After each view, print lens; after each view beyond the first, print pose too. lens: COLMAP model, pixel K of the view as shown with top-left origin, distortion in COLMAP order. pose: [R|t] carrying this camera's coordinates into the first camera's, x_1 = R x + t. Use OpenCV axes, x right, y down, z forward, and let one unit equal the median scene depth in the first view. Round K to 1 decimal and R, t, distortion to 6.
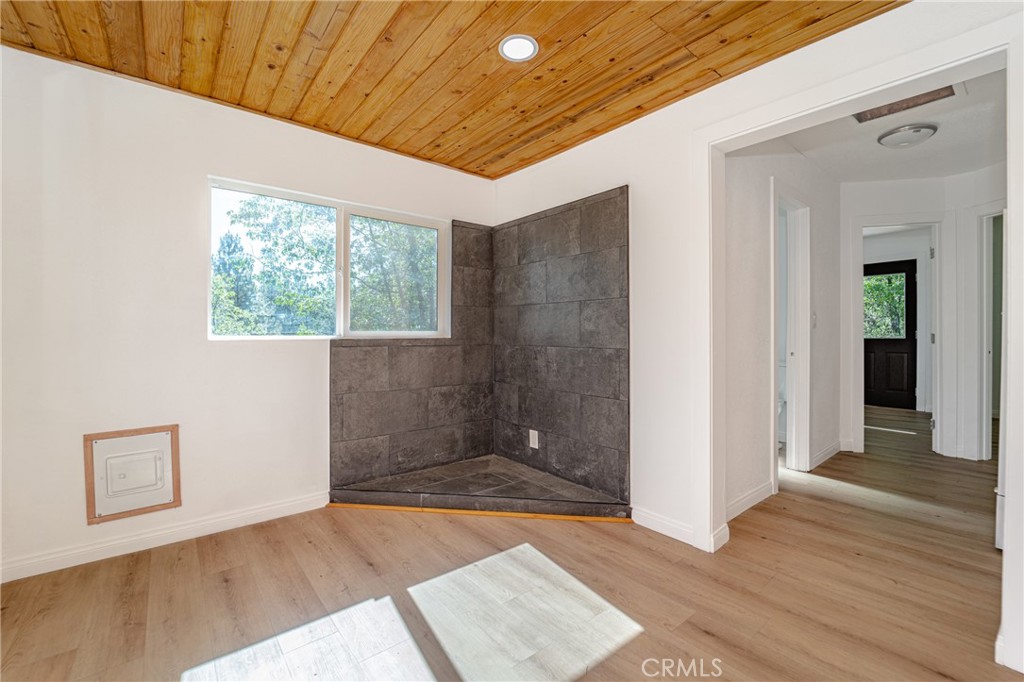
lens RADIAL K [[421.6, 0, 512.9], [0, 421.6, 337.4], [0, 0, 1]] dist [-0.019639, -0.000377]
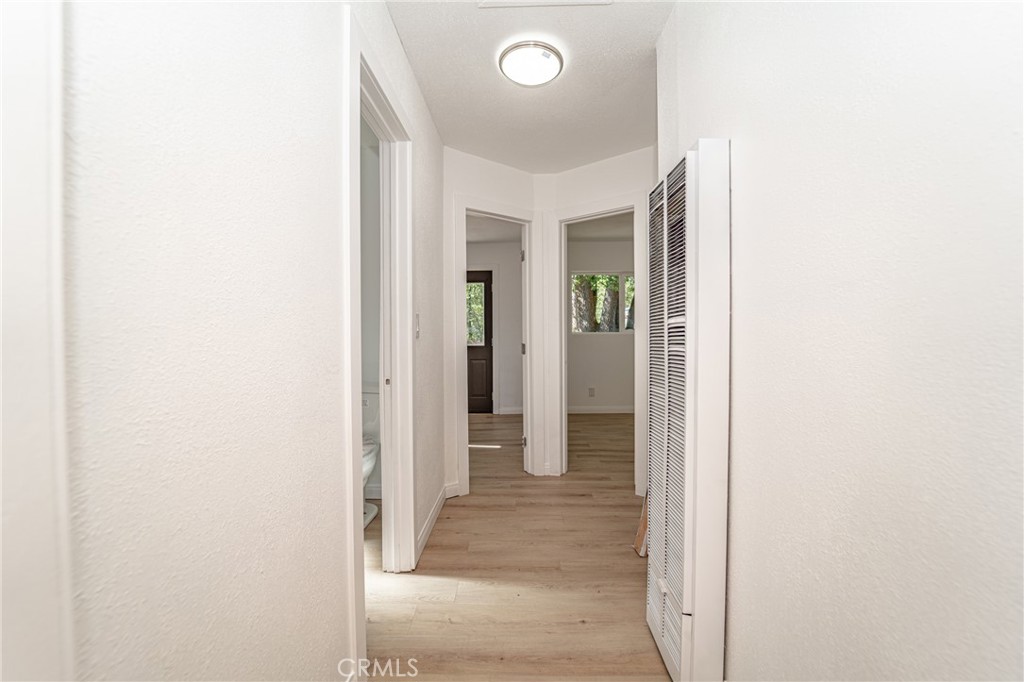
lens RADIAL K [[421.6, 0, 511.9], [0, 421.6, 341.0], [0, 0, 1]] dist [-0.019639, -0.000377]
pose [[0.641363, -0.007163, 0.767204, 0.270565], [0.008325, 0.999963, 0.002376, -0.016768], [-0.767192, 0.004863, 0.641399, 0.402132]]
